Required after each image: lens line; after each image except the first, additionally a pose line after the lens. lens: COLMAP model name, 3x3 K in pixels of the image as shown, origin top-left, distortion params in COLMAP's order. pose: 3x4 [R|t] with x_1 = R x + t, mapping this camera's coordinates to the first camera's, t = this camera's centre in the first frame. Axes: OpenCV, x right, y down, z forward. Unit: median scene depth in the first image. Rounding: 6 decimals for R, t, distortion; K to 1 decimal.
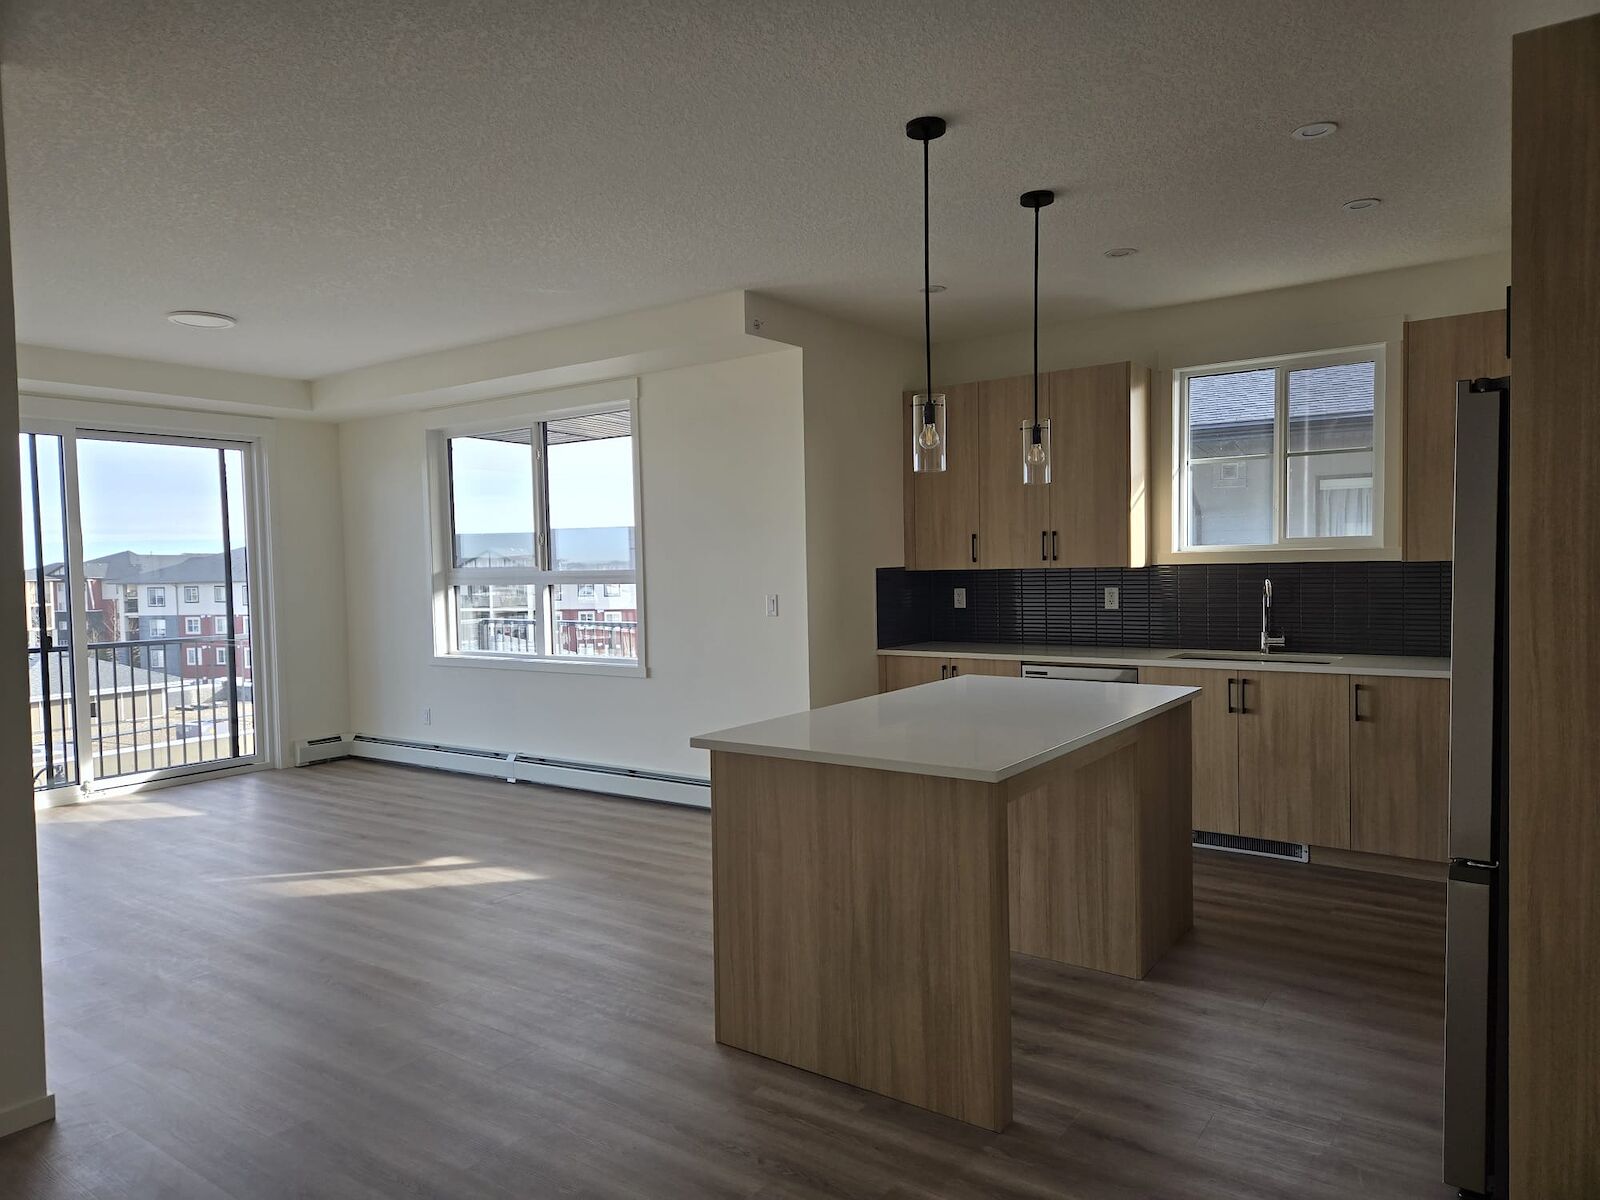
lens RADIAL K [[1053.3, 0, 798.7], [0, 1053.3, 606.4], [0, 0, 1]] dist [0.007537, 0.001670]
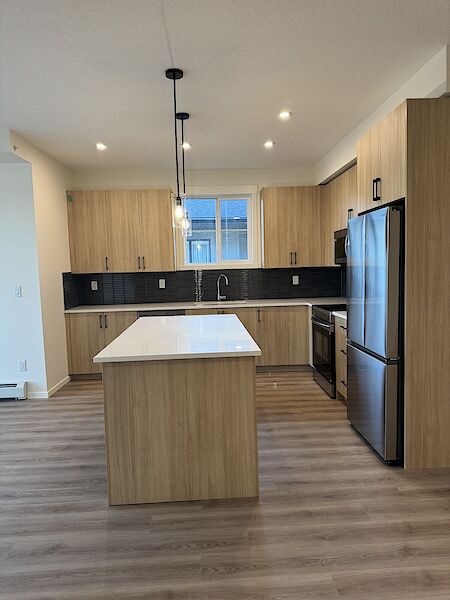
lens RADIAL K [[420.4, 0, 225.2], [0, 420.4, 301.0], [0, 0, 1]] dist [0.003362, -0.005397]
pose [[0.769223, -0.053344, 0.636750, -0.427379], [0.036168, 0.998546, 0.039961, -0.002412], [-0.637957, -0.007709, 0.770034, 0.259210]]
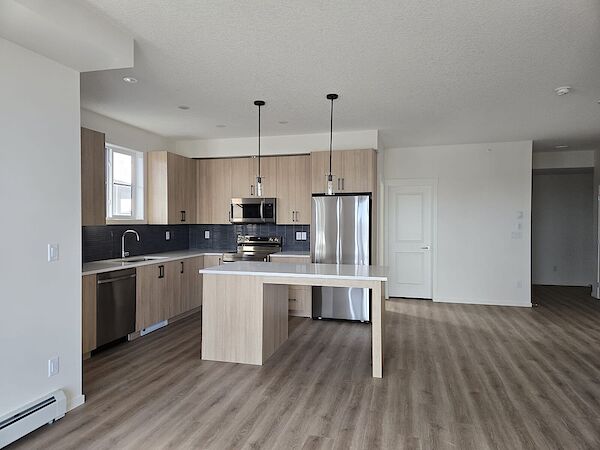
lens RADIAL K [[390.9, 0, 299.7], [0, 390.9, 222.4], [0, 0, 1]] dist [0.008888, 0.001206]
pose [[-0.347739, 0.022535, 0.937320, -1.081928], [0.053730, 0.998547, -0.004073, -0.031801], [-0.936050, 0.048946, -0.348445, 1.628809]]
